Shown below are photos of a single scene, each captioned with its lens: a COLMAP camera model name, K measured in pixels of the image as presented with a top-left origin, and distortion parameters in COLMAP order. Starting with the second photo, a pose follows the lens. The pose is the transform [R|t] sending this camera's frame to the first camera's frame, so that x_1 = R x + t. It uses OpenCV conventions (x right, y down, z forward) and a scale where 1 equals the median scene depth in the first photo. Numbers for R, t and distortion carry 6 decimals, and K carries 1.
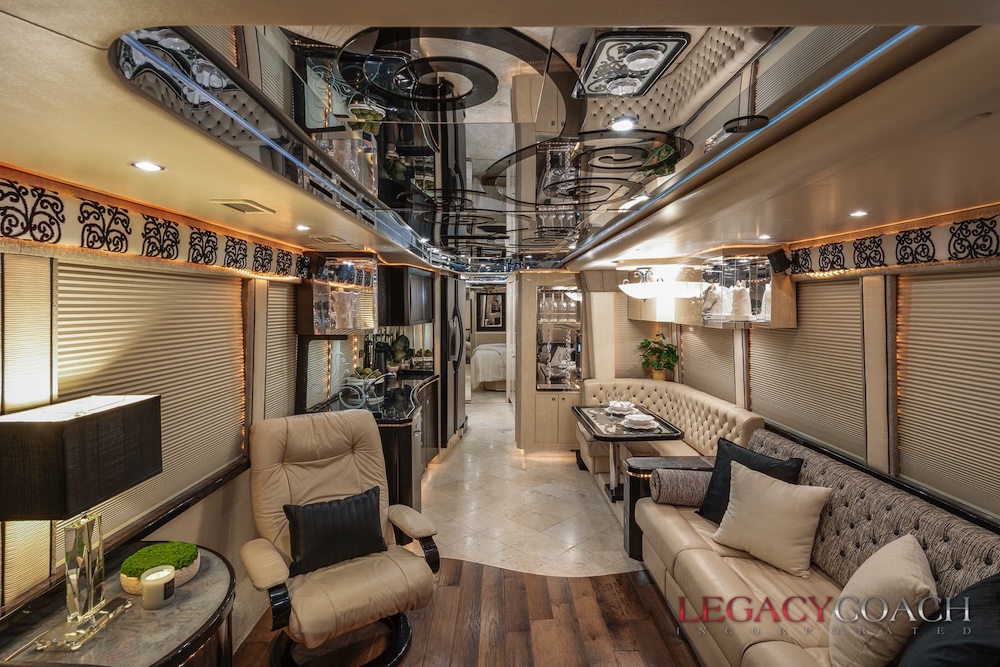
lens RADIAL K [[521.2, 0, 499.9], [0, 521.2, 331.4], [0, 0, 1]] dist [0.002769, 0.001651]
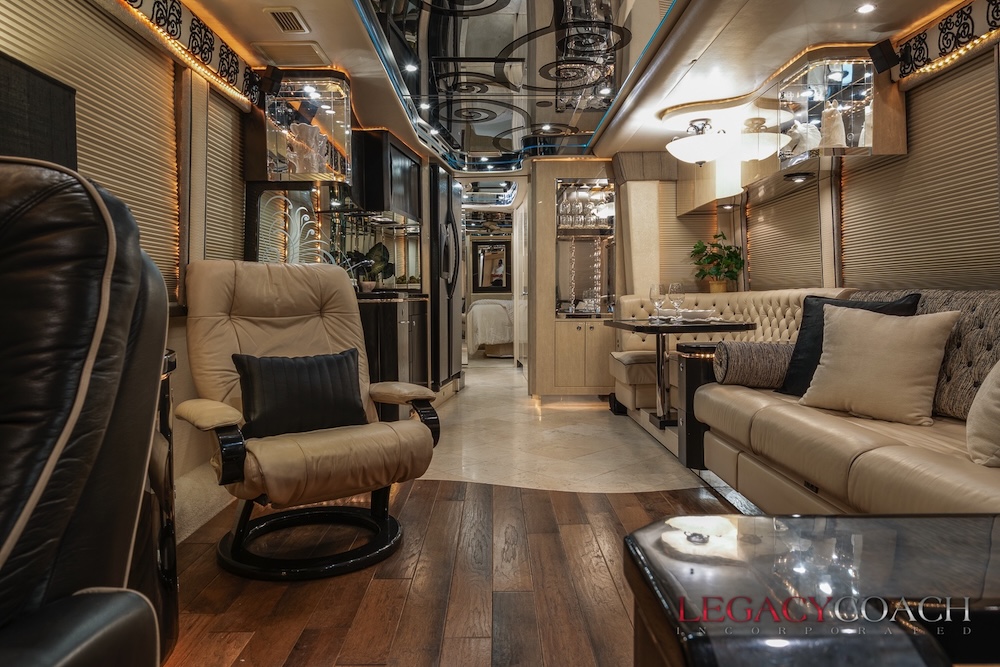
lens RADIAL K [[681.7, 0, 500.2], [0, 681.7, 332.7], [0, 0, 1]] dist [0.011290, -0.001753]
pose [[0.999972, -0.007506, -0.000085, -0.022645], [0.007505, 0.999970, -0.001917, 0.258220], [0.000099, 0.001916, 0.999998, 0.009306]]
